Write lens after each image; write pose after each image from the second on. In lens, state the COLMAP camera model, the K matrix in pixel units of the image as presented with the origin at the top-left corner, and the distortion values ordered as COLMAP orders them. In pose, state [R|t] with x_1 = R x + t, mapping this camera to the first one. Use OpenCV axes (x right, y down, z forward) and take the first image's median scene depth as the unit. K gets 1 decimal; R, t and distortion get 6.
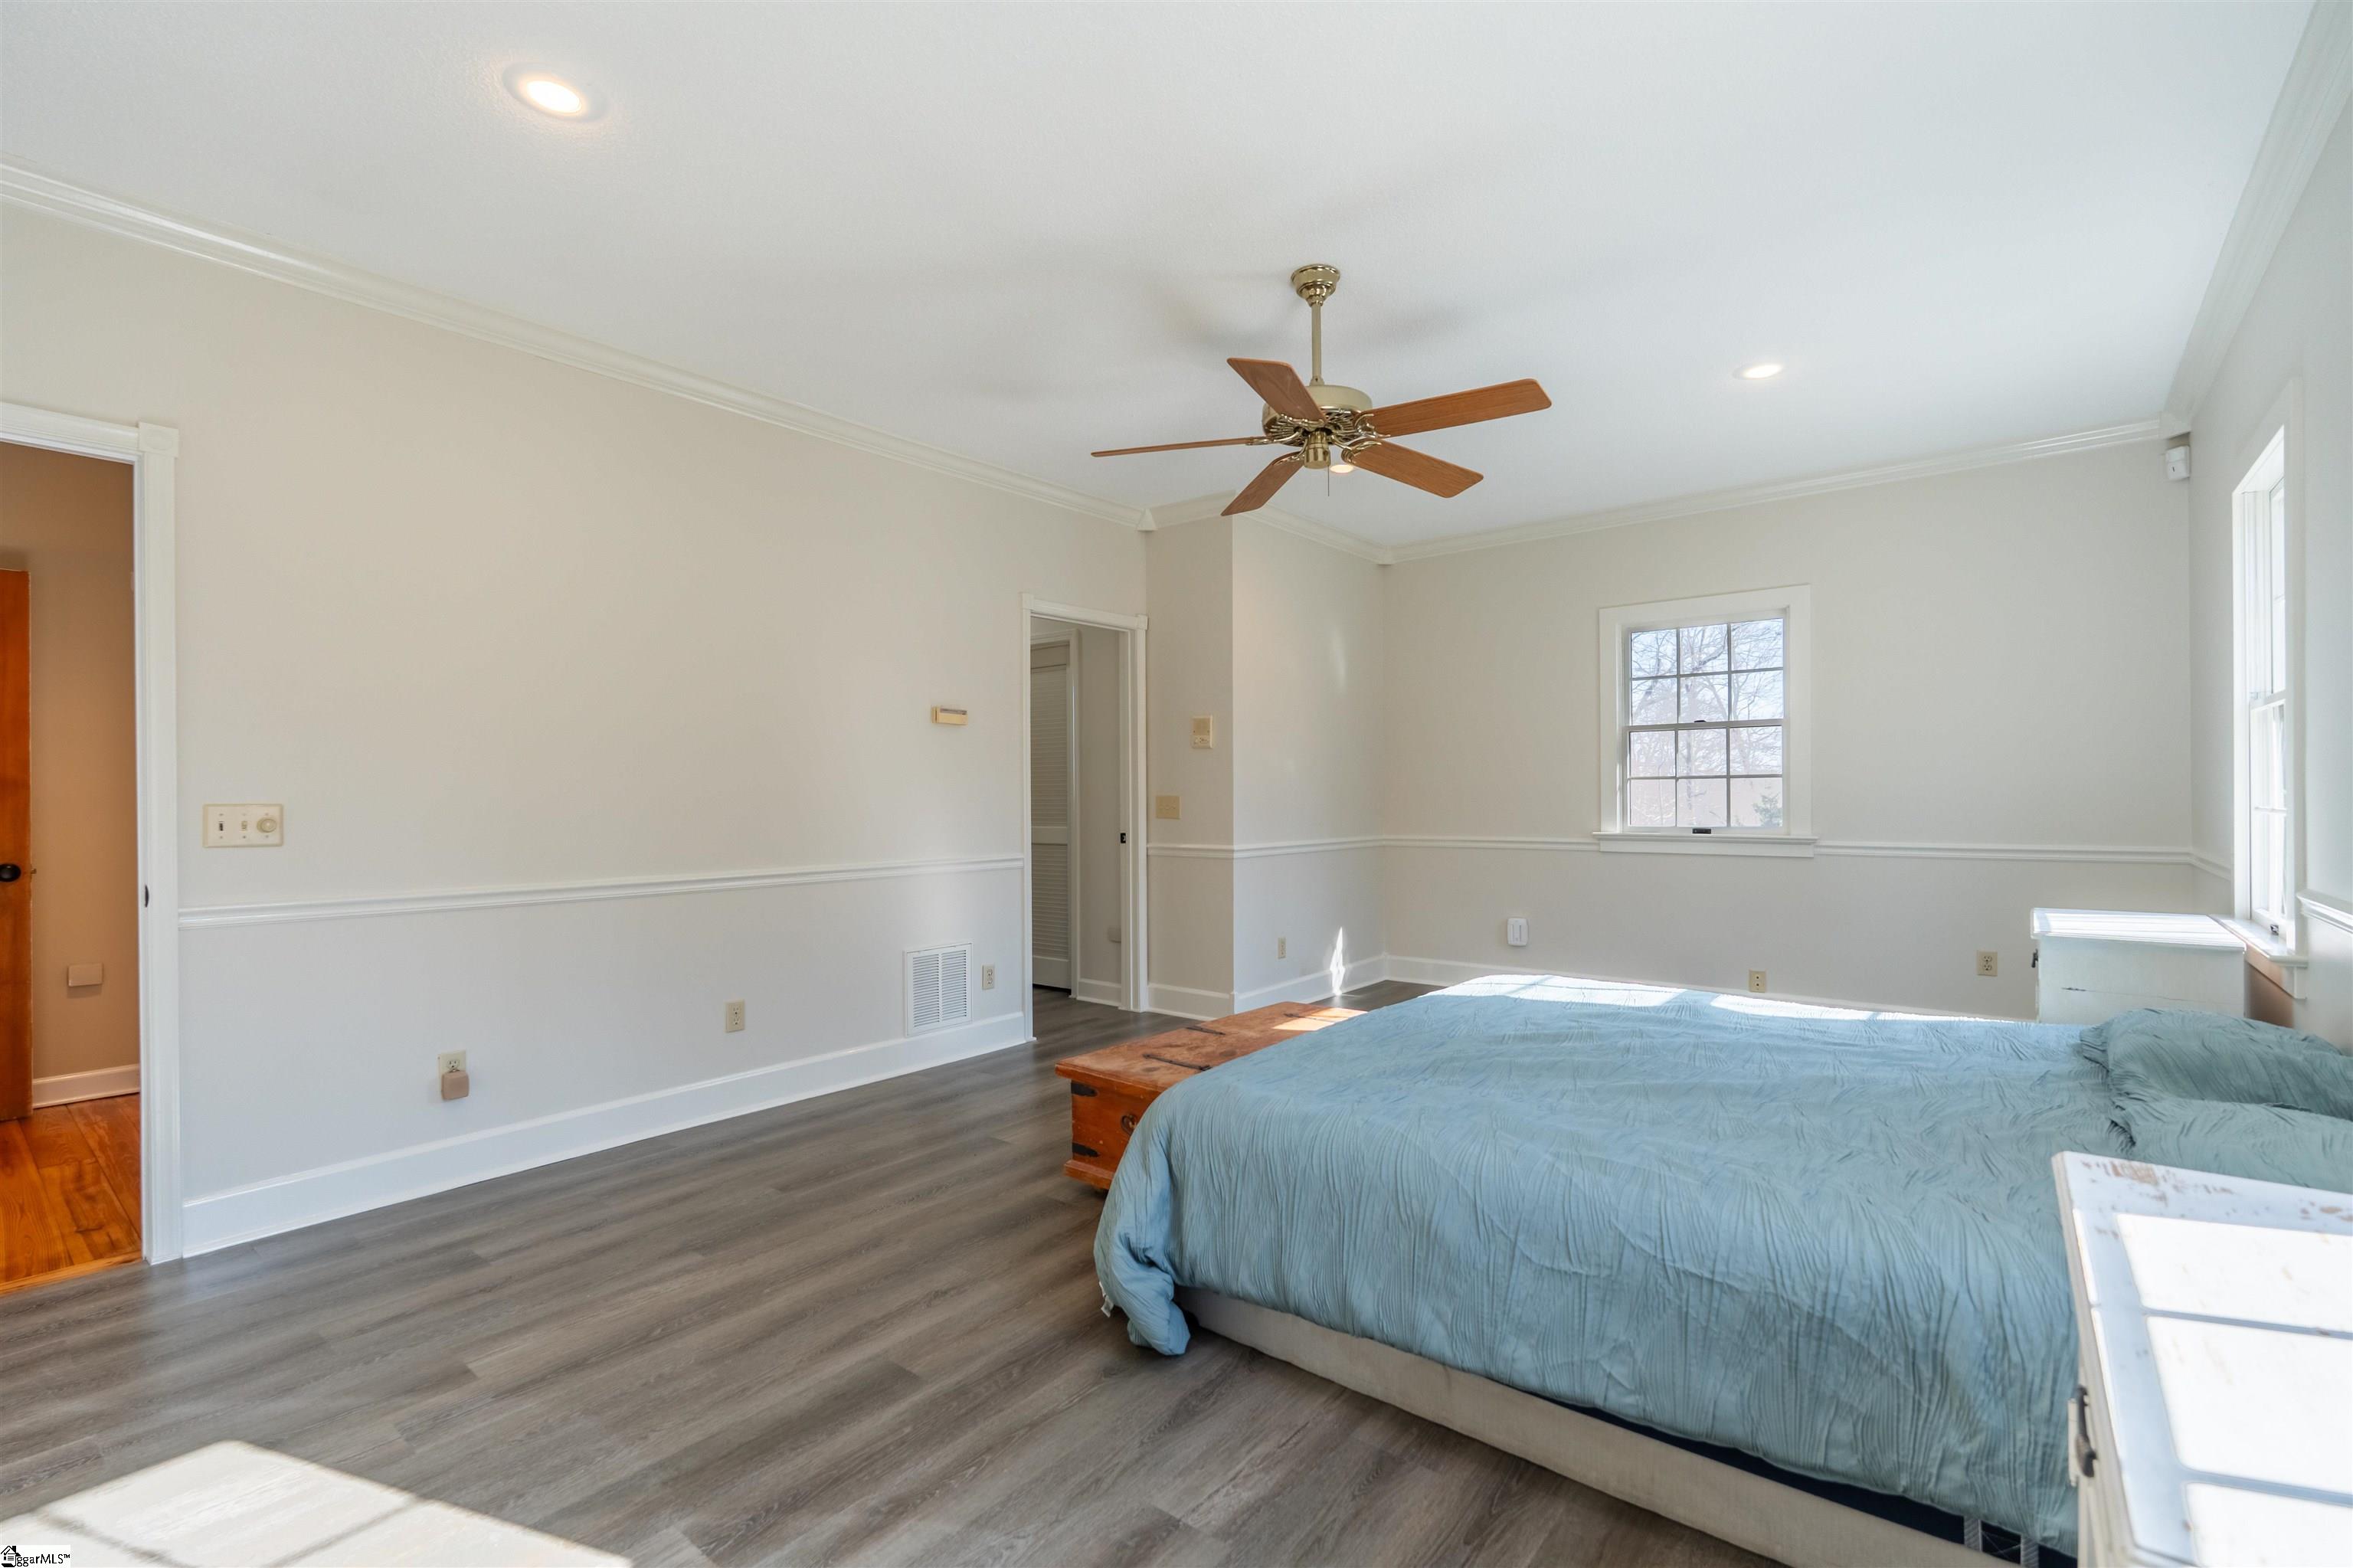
lens RADIAL K [[1057.6, 0, 1197.1], [0, 1057.6, 808.0], [0, 0, 1]] dist [-0.003550, -0.000133]
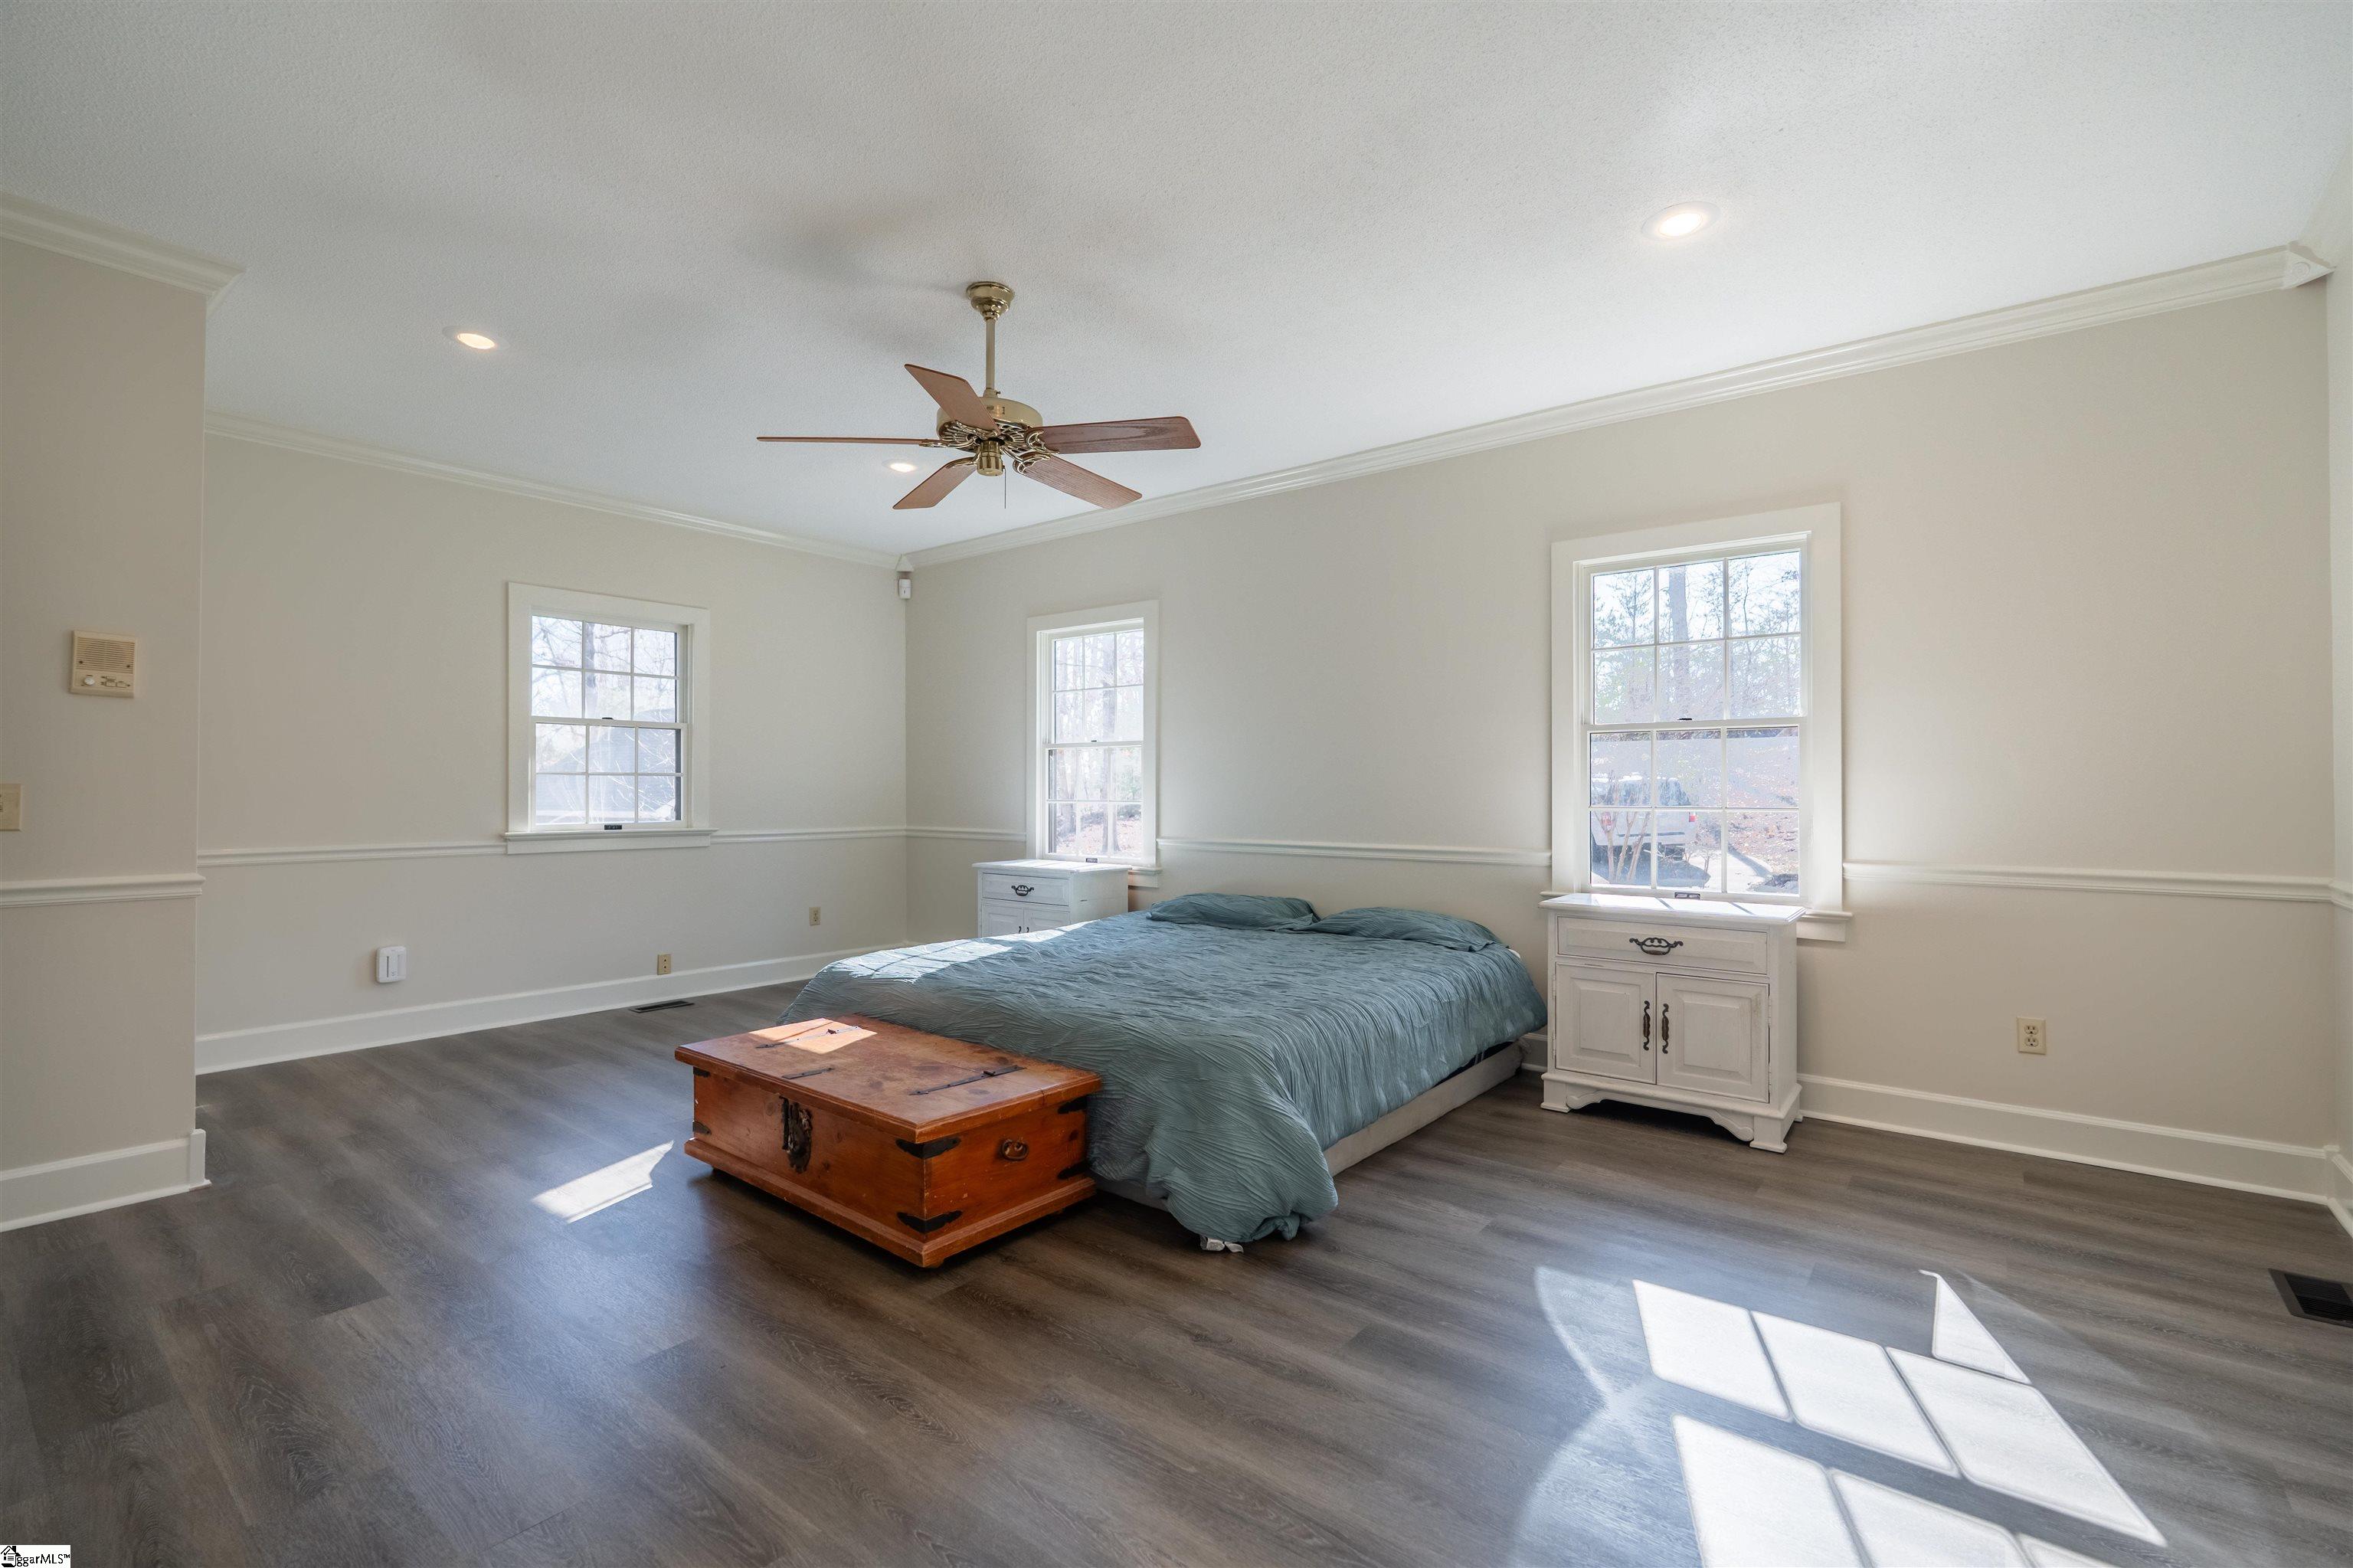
lens RADIAL K [[1041.1, 0, 1164.1], [0, 1041.1, 775.8], [0, 0, 1]] dist [-0.000667, -0.000155]
pose [[-0.003556, 0.023142, 0.999726, -0.815341], [0.007580, 0.999704, -0.023114, -0.000377], [-0.999965, 0.007496, -0.003731, 0.734612]]
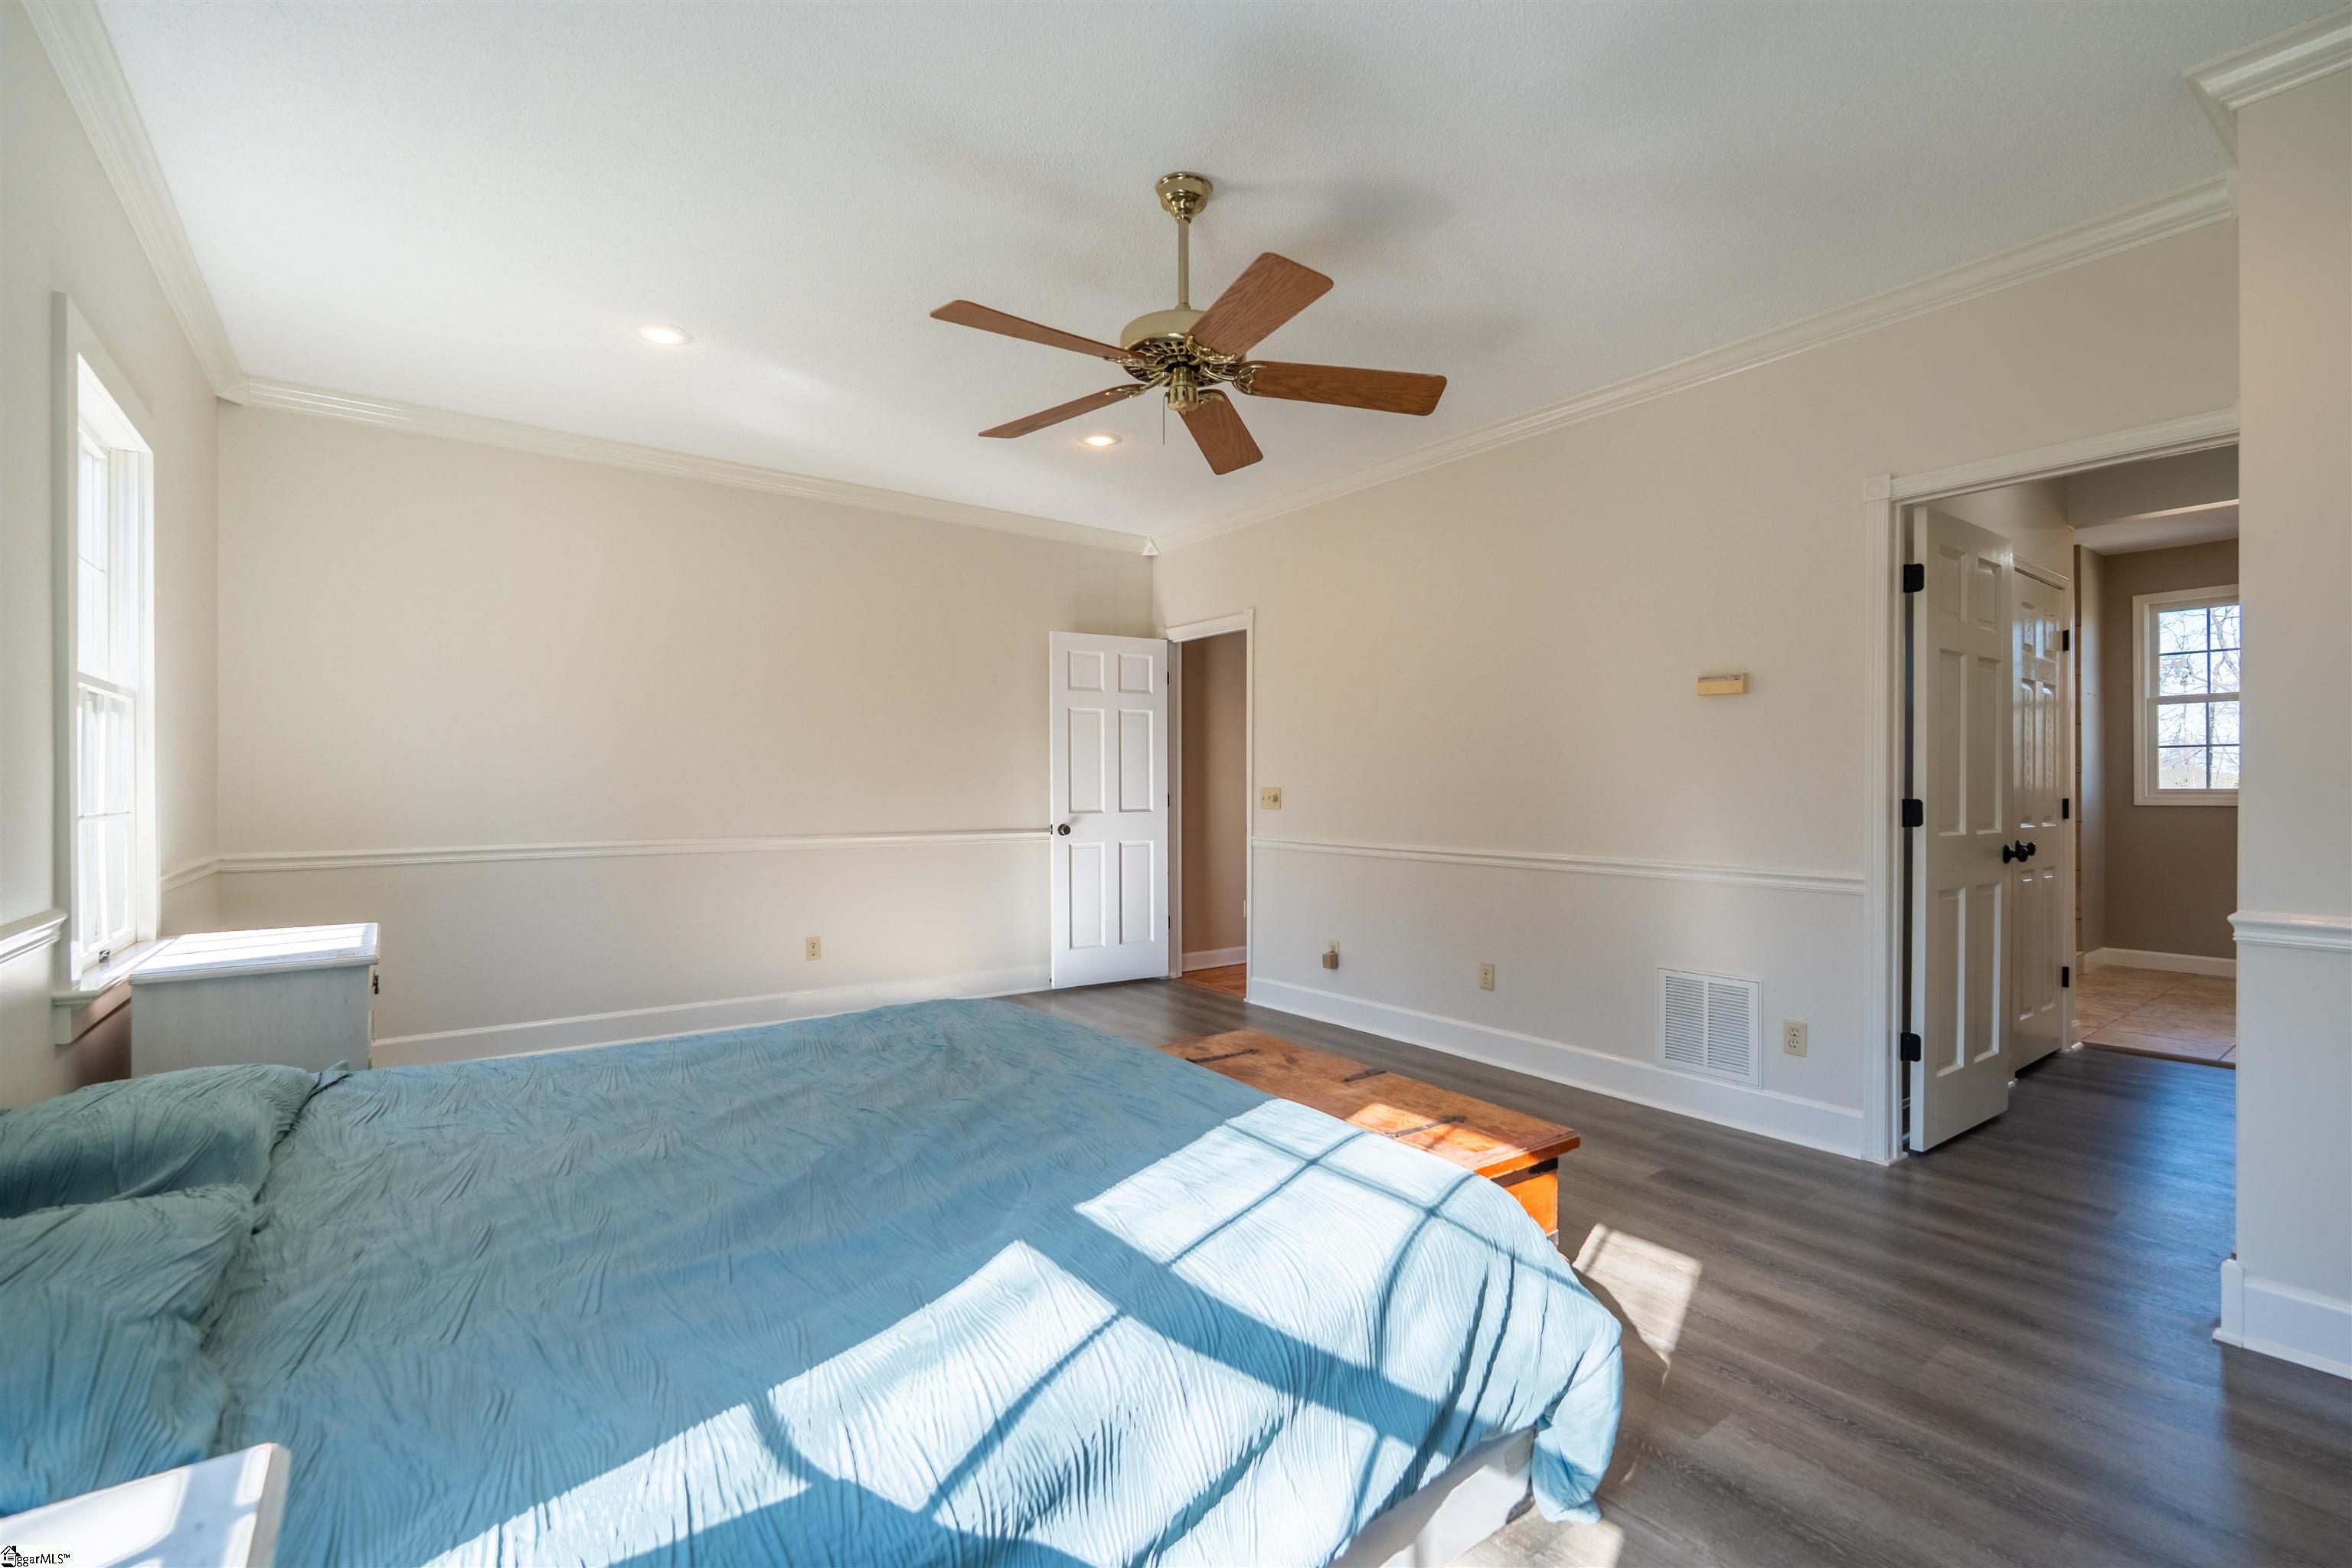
lens RADIAL K [[1040.7, 0, 1163.6], [0, 1040.7, 775.8], [0, 0, 1]] dist [-0.000667, -0.000155]
pose [[-0.261877, -0.000030, -0.965101, 0.840066], [-0.010640, 0.999939, 0.002856, -0.023353], [0.965043, 0.011016, -0.261861, 1.072413]]
